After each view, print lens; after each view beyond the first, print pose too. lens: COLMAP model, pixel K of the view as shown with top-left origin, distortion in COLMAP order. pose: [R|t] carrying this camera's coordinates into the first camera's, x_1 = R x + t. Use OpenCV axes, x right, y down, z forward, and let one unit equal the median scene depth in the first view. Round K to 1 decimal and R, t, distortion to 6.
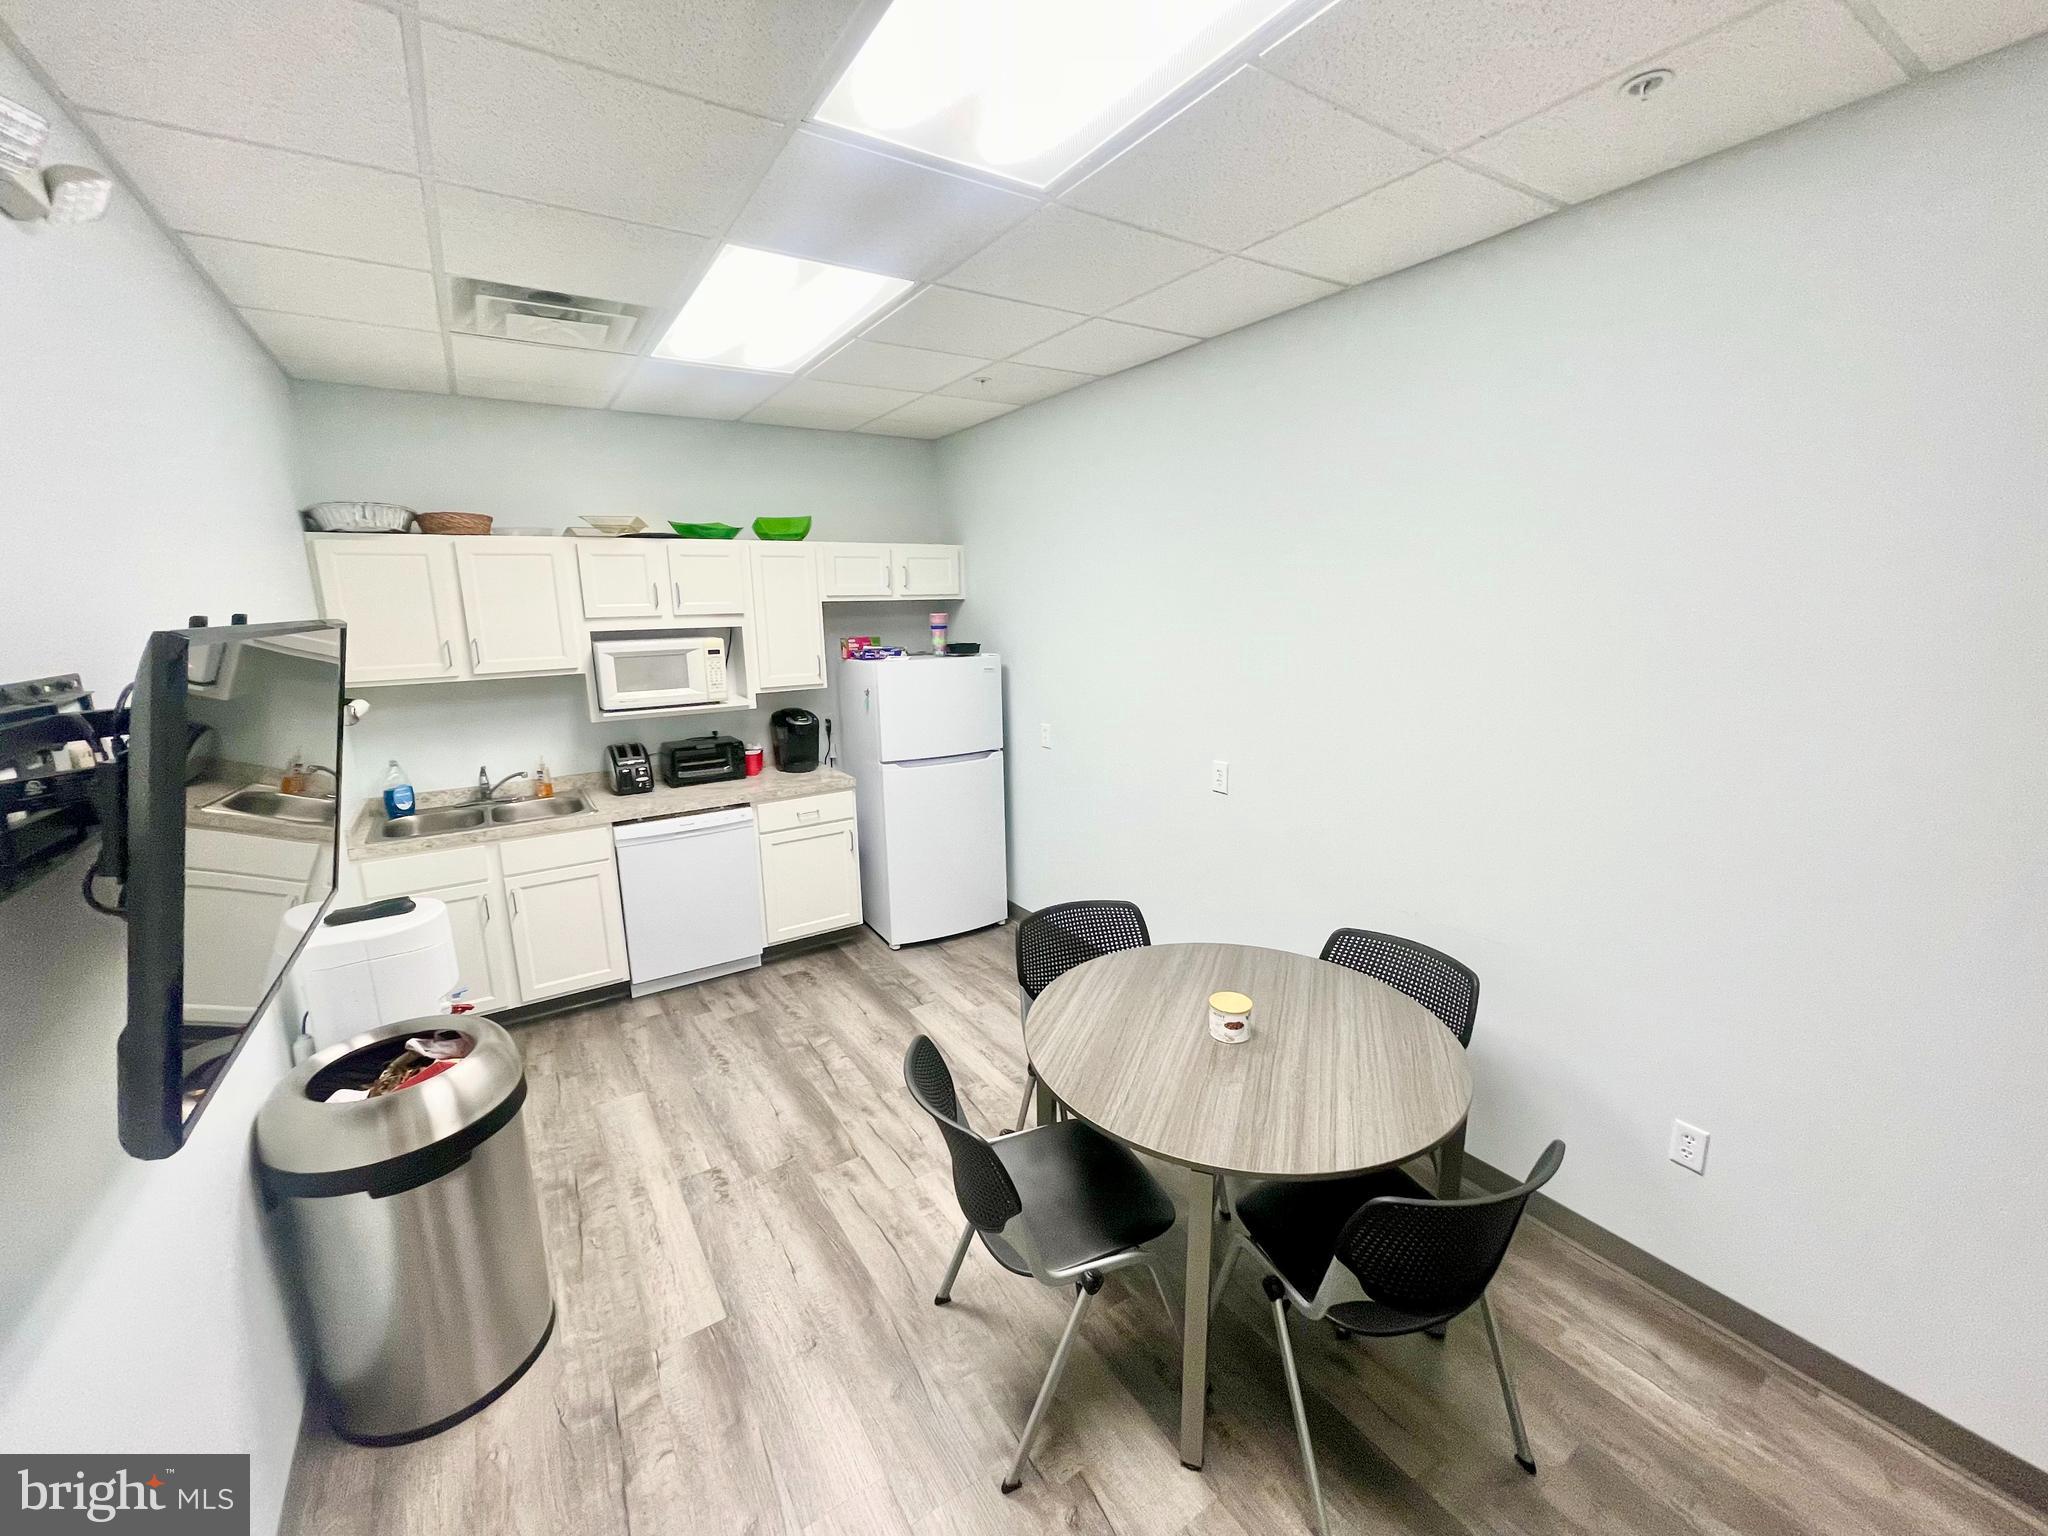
lens RADIAL K [[824.0, 0, 1022.4], [0, 824.0, 761.4], [0, 0, 1]] dist [-0.001064, -0.000127]
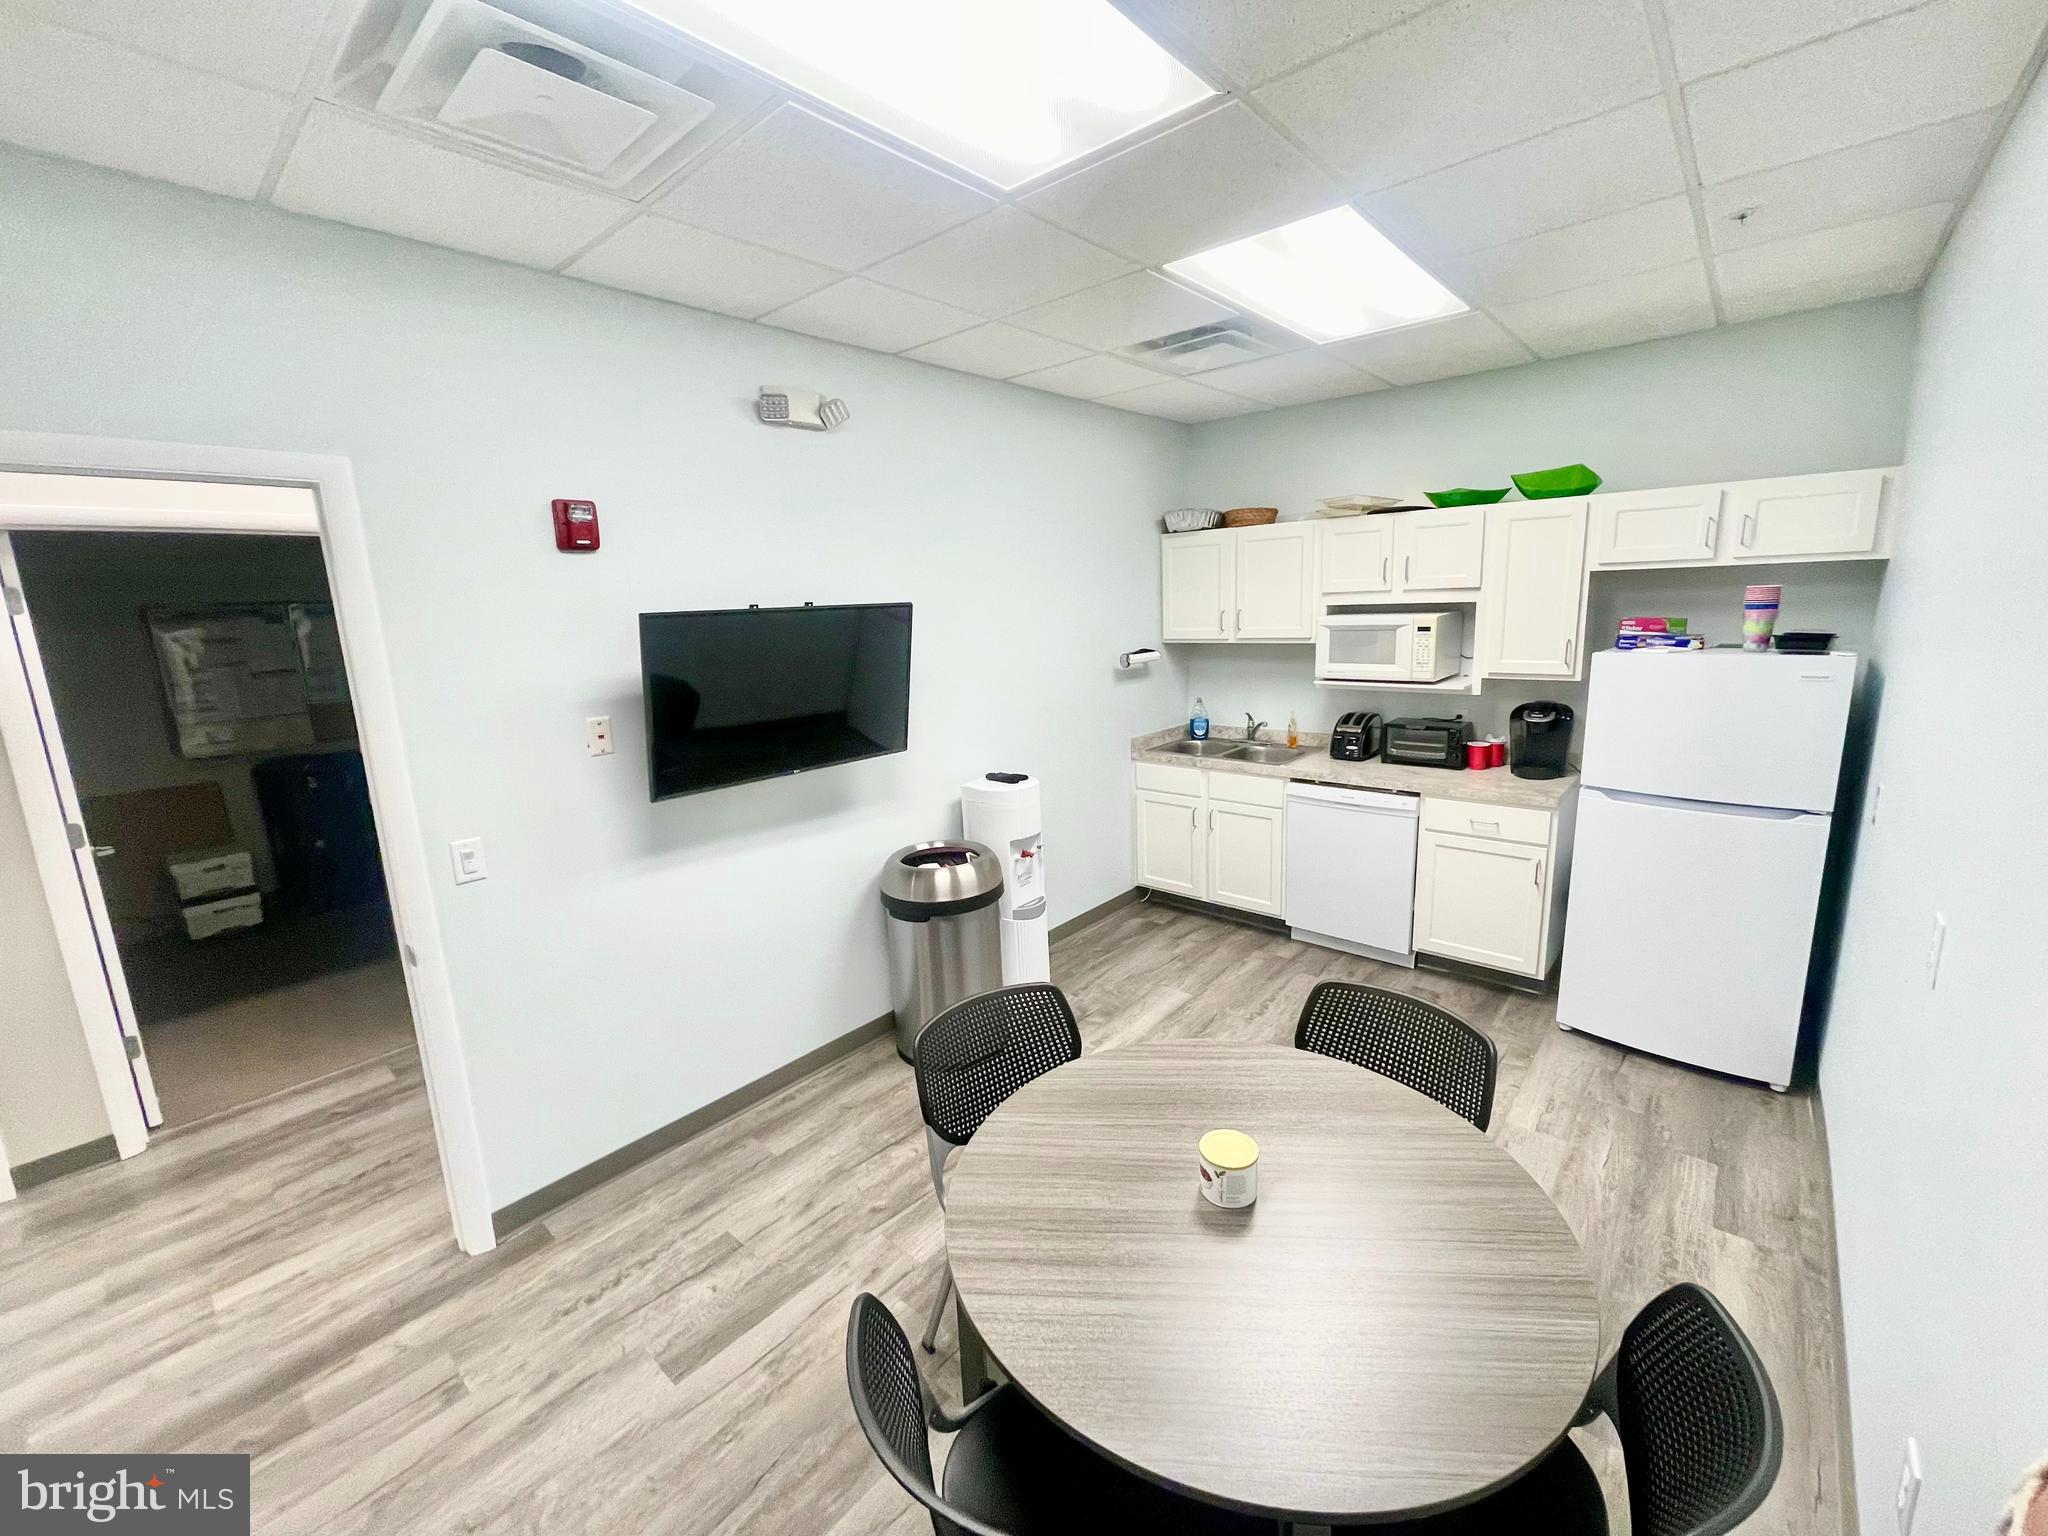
lens RADIAL K [[824.0, 0, 1022.4], [0, 824.0, 761.4], [0, 0, 1]] dist [-0.001064, -0.000127]
pose [[0.275422, 0.196644, -0.940996, 0.420446], [-0.154876, 0.975145, 0.158449, -0.063861], [0.948766, 0.102097, 0.299032, 0.299261]]
